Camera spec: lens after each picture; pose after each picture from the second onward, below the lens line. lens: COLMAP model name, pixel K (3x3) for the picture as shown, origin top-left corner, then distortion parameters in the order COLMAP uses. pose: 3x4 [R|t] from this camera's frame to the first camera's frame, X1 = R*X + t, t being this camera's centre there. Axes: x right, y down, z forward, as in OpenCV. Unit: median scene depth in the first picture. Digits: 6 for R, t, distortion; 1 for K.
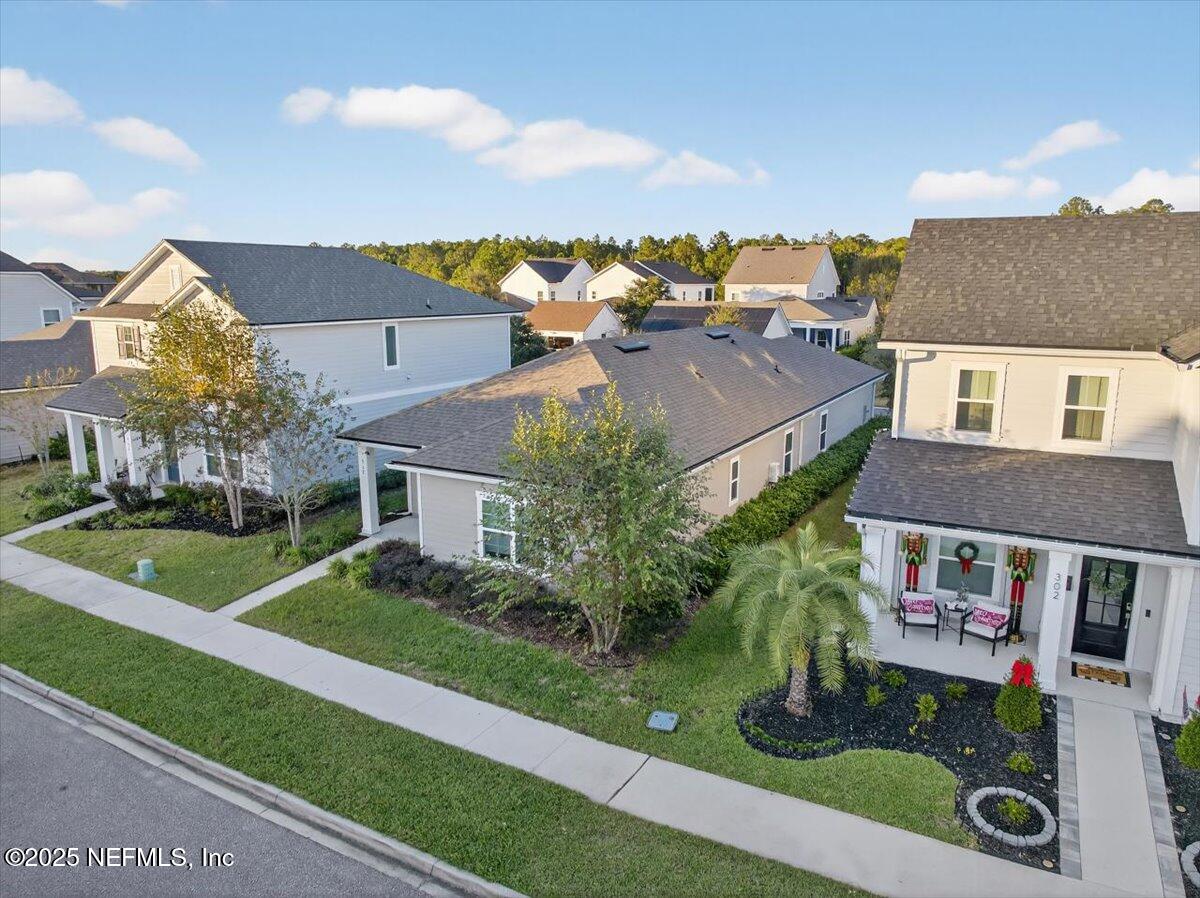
lens RADIAL K [[817.8, 0, 595.5], [0, 817.8, 446.6], [0, 0, 1]] dist [-0.001993, 0.000192]
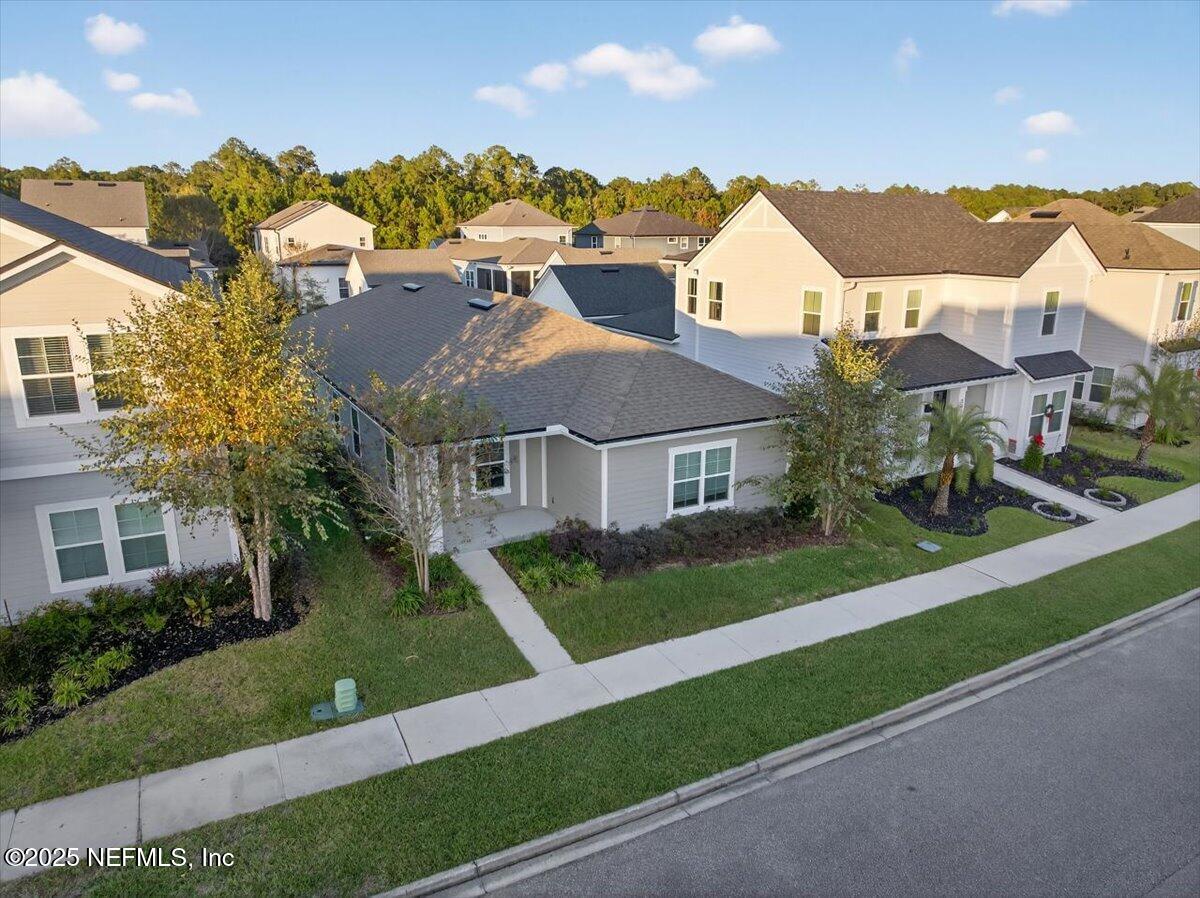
lens RADIAL K [[817.8, 0, 598.1], [0, 817.8, 453.4], [0, 0, 1]] dist [-0.001993, 0.000192]
pose [[0.527521, -0.233565, 0.816804, -1.230537], [0.166099, 0.971264, 0.170460, -0.154692], [-0.833146, 0.045749, 0.551157, 0.604204]]
